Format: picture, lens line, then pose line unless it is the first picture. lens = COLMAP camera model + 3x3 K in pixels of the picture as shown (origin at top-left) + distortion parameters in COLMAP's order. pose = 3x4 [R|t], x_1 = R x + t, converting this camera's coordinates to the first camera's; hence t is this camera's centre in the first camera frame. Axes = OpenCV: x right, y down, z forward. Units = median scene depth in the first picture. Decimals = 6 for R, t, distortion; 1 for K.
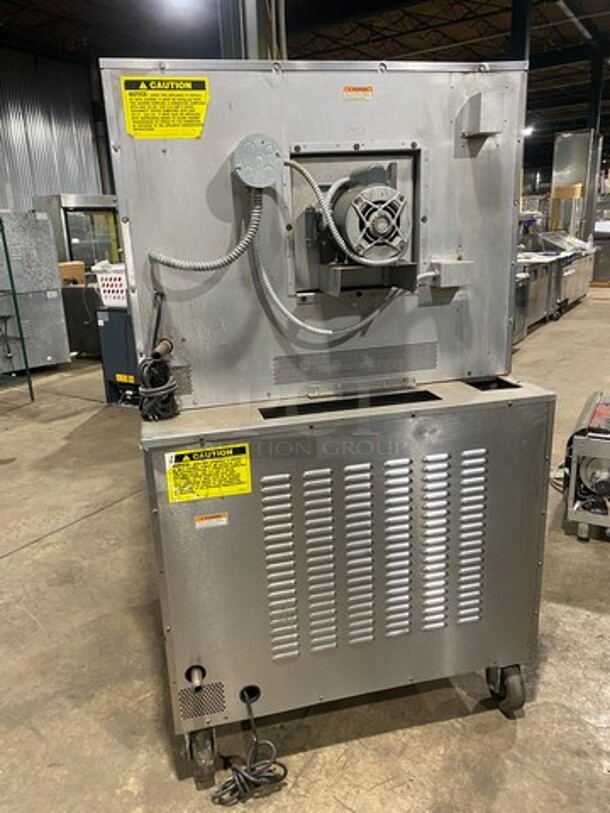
lens RADIAL K [[616.1, 0, 300.0], [0, 616.1, 405.2], [0, 0, 1]] dist [0.026386, -0.017025]
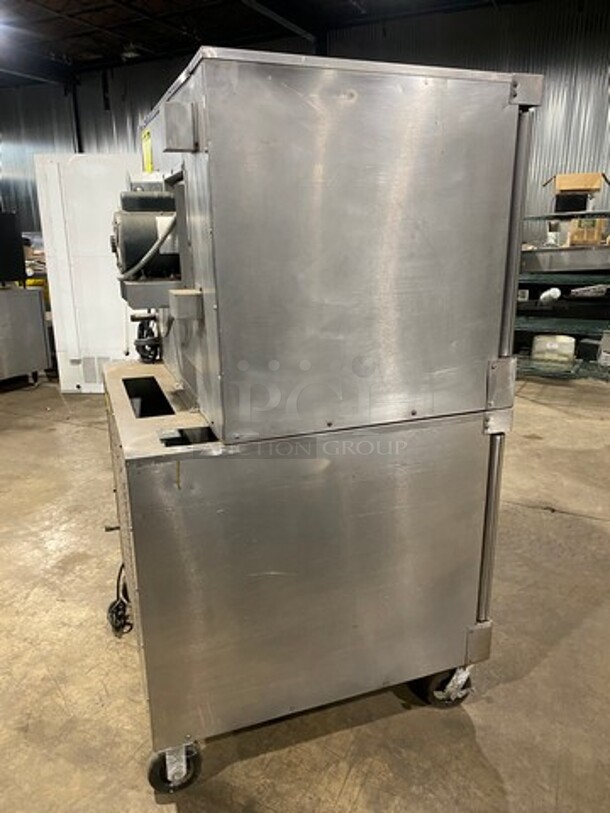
lens RADIAL K [[616.1, 0, 300.5], [0, 616.1, 408.3], [0, 0, 1]] dist [0.026386, -0.017025]
pose [[0.114027, 0.325832, -0.938526, 1.115202], [-0.273844, 0.918399, 0.285573, -0.359685], [0.954991, 0.224446, 0.193950, 0.959300]]
